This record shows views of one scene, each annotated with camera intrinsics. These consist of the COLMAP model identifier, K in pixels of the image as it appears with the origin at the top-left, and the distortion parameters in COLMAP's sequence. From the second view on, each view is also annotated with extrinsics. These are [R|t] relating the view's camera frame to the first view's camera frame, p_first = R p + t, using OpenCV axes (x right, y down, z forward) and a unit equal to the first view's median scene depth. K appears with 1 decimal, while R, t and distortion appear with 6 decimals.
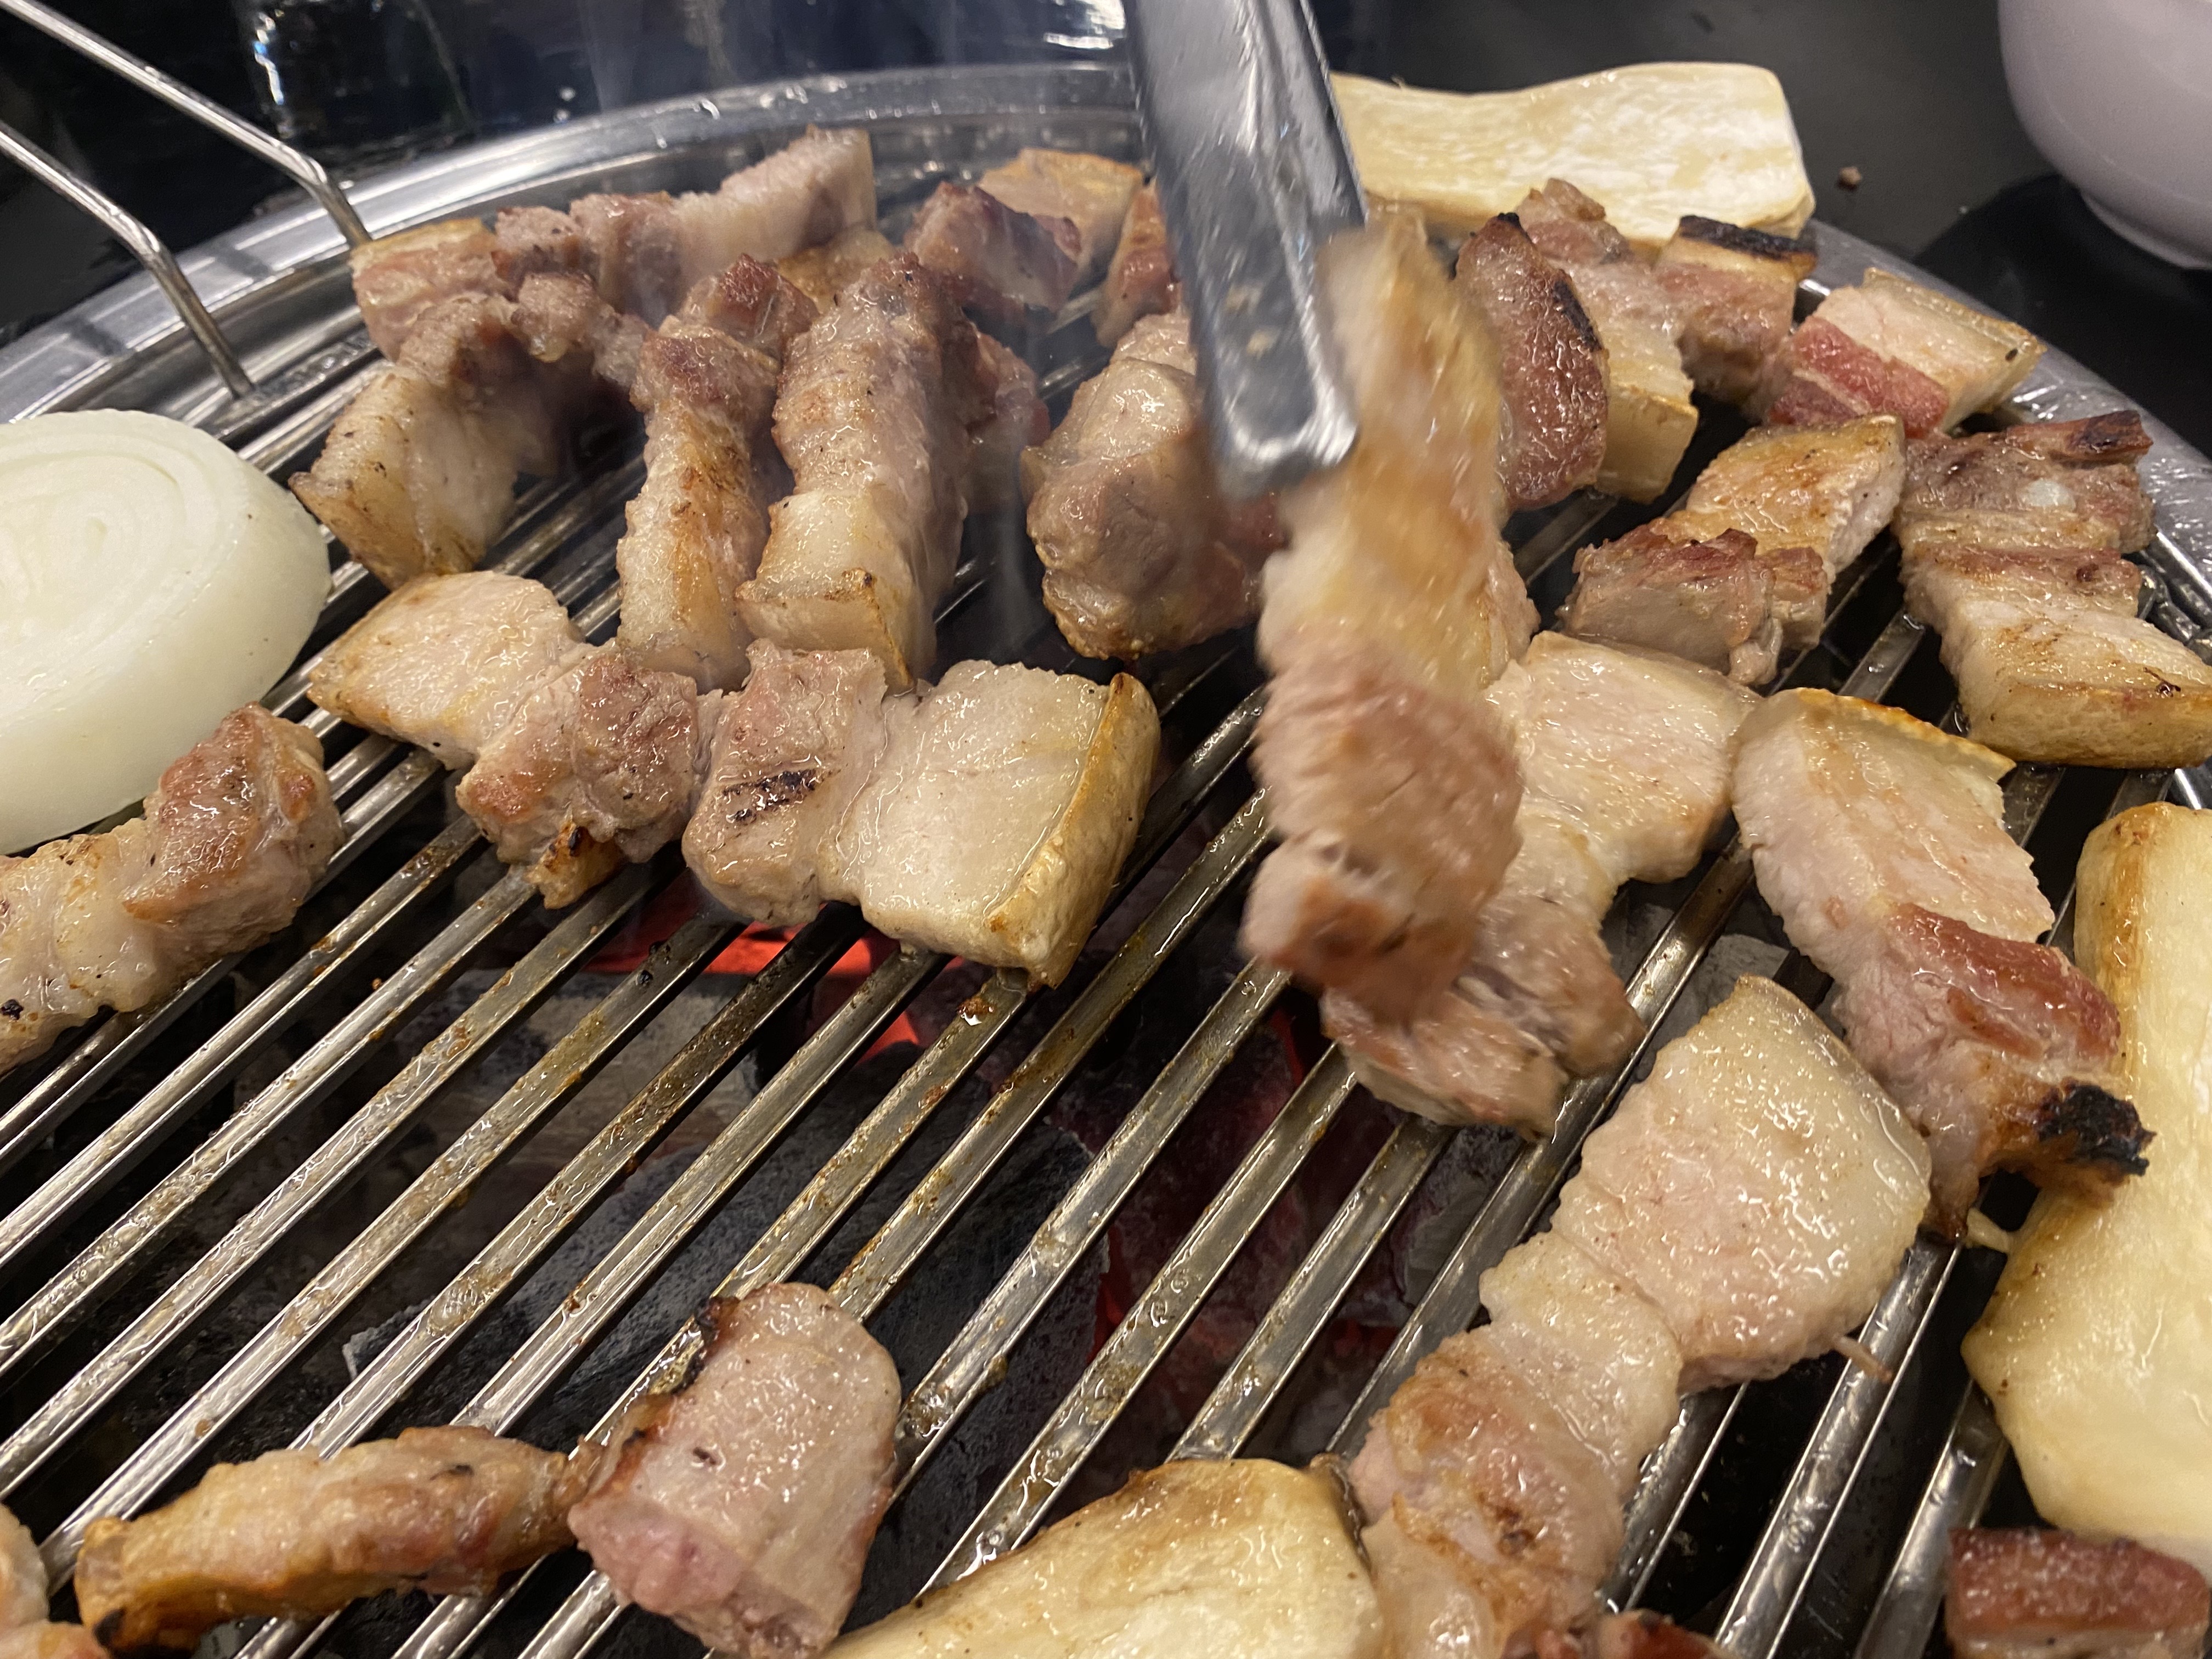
lens RADIAL K [[1643.7, 0, 1049.4], [0, 1643.7, 840.4], [0, 0, 1]] dist [-0.009430, 0.008154]
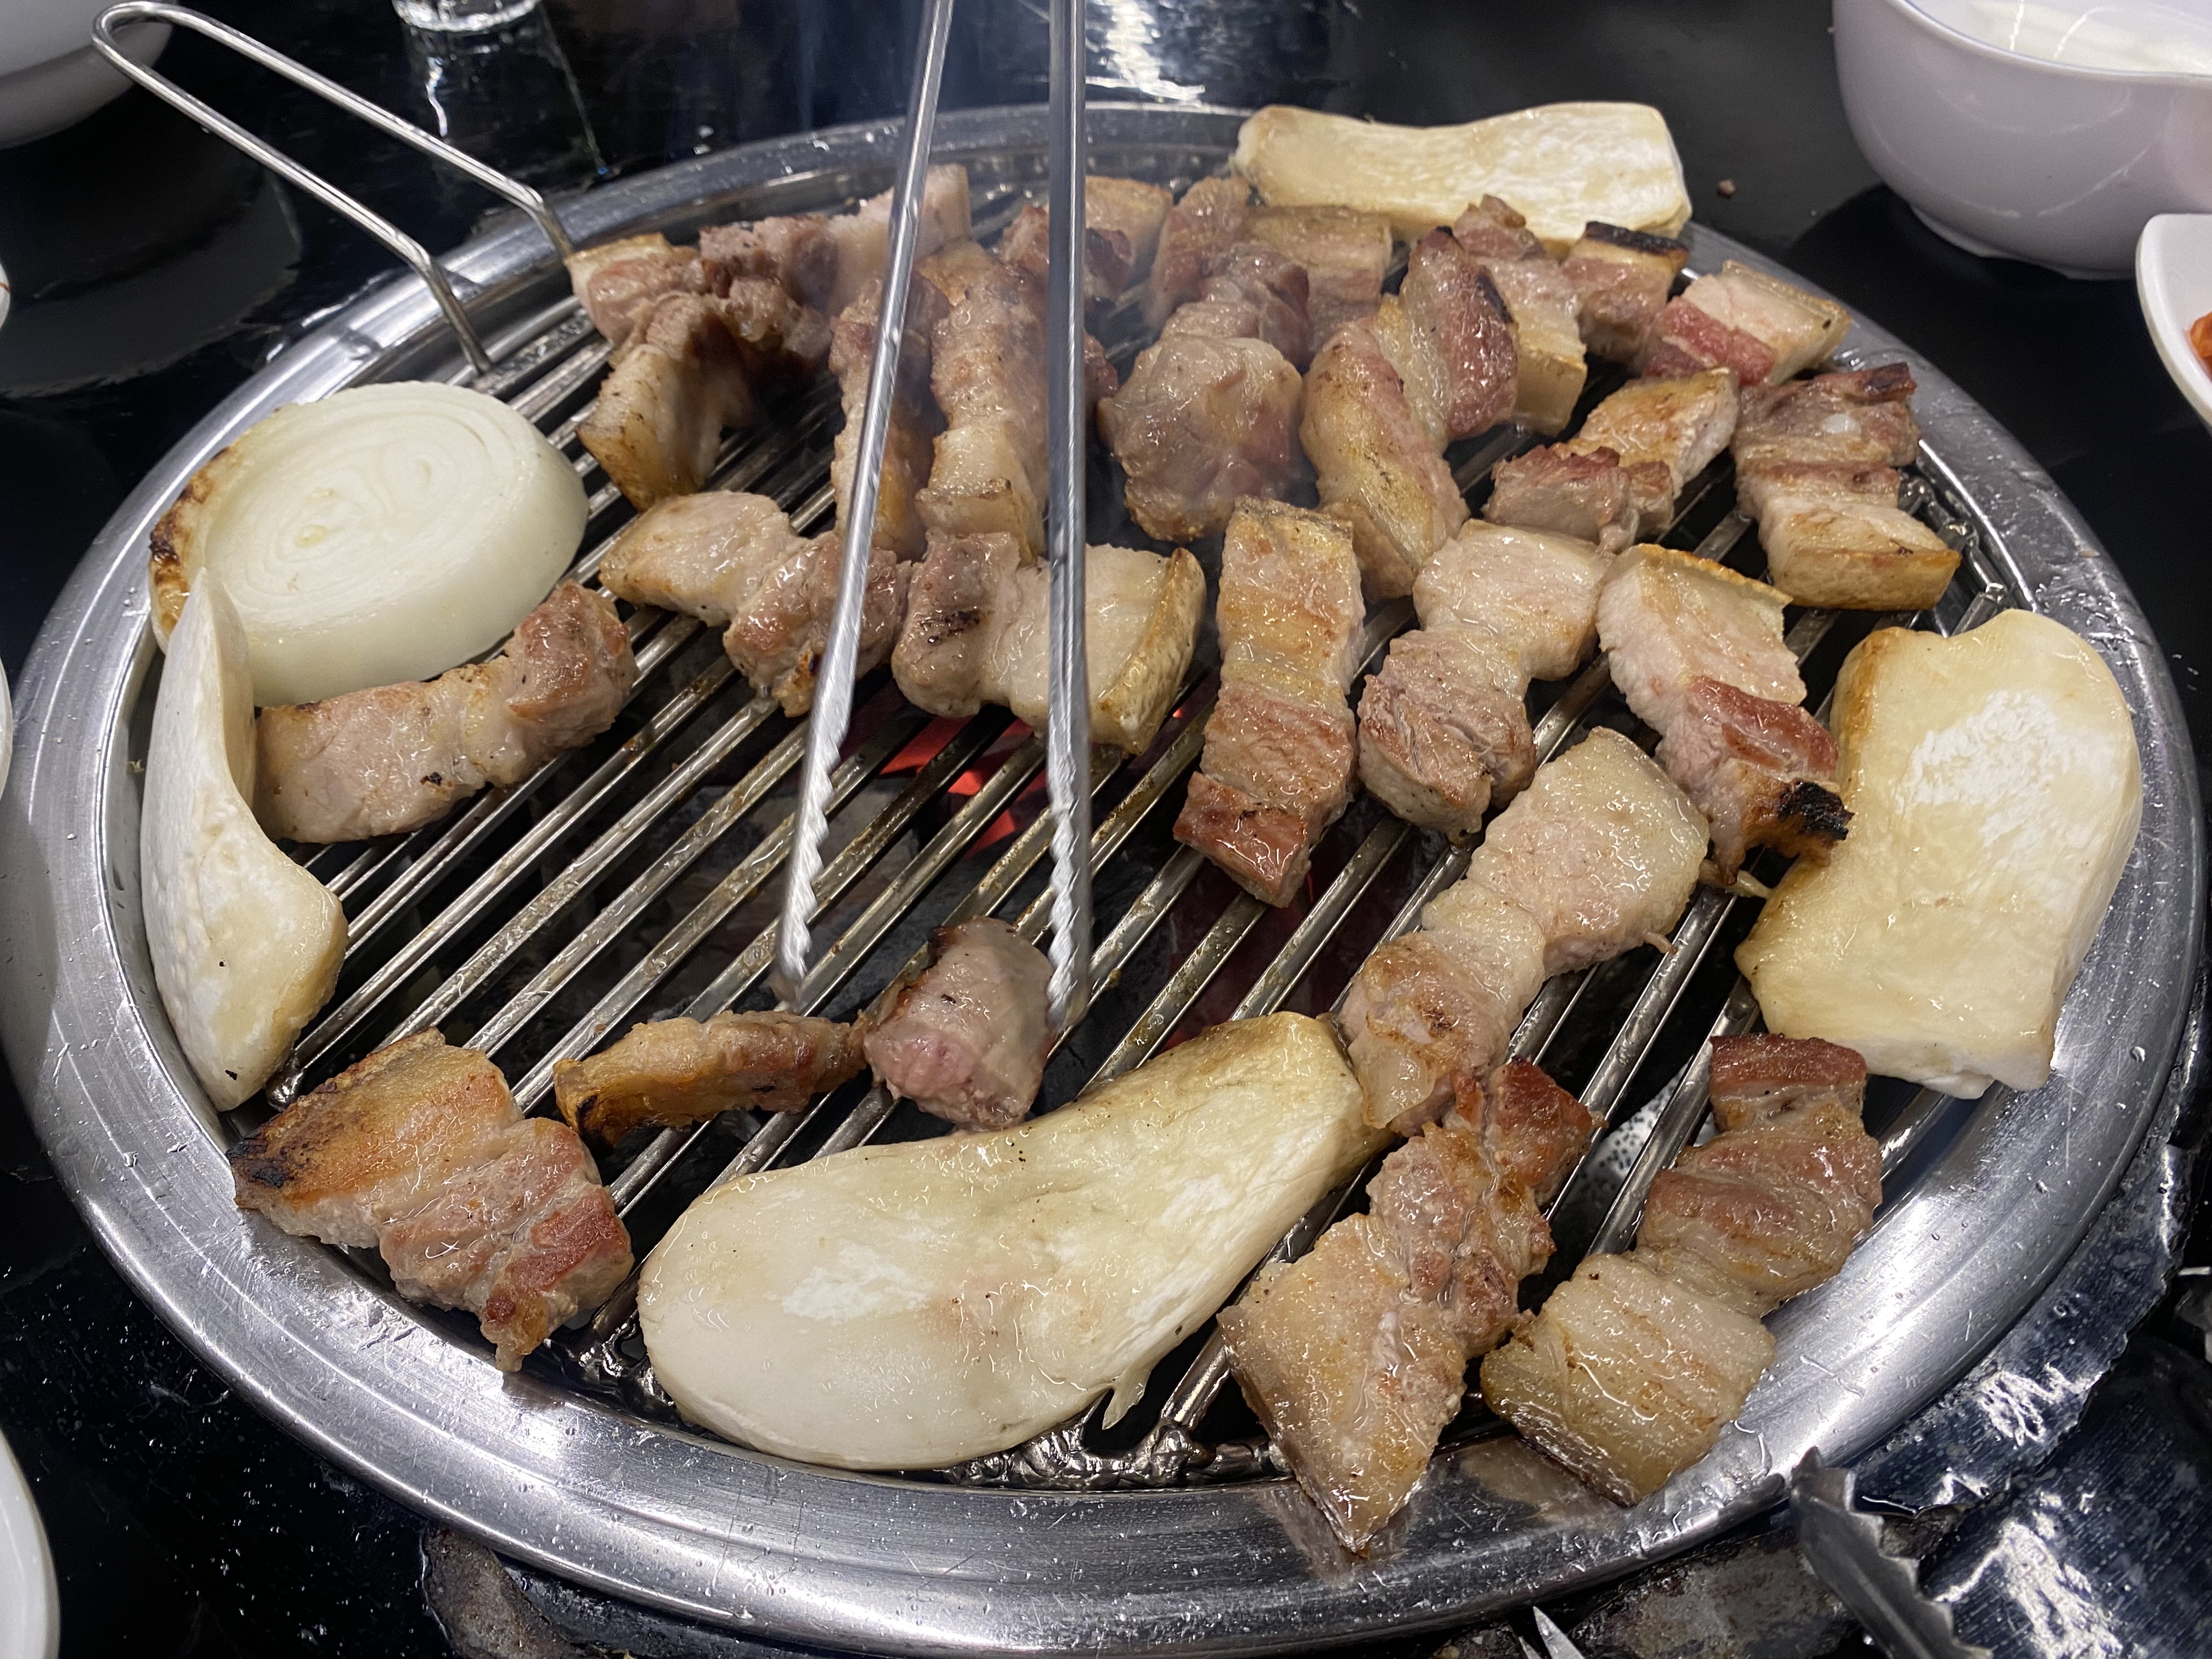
lens RADIAL K [[1680.2, 0, 1056.4], [0, 1680.2, 837.8], [0, 0, 1]] dist [0.088143, -0.207878]
pose [[0.999833, -0.014814, 0.010659, -0.075076], [0.014893, 0.999862, -0.007408, 0.145853], [-0.010548, 0.007566, 0.999916, -0.440195]]
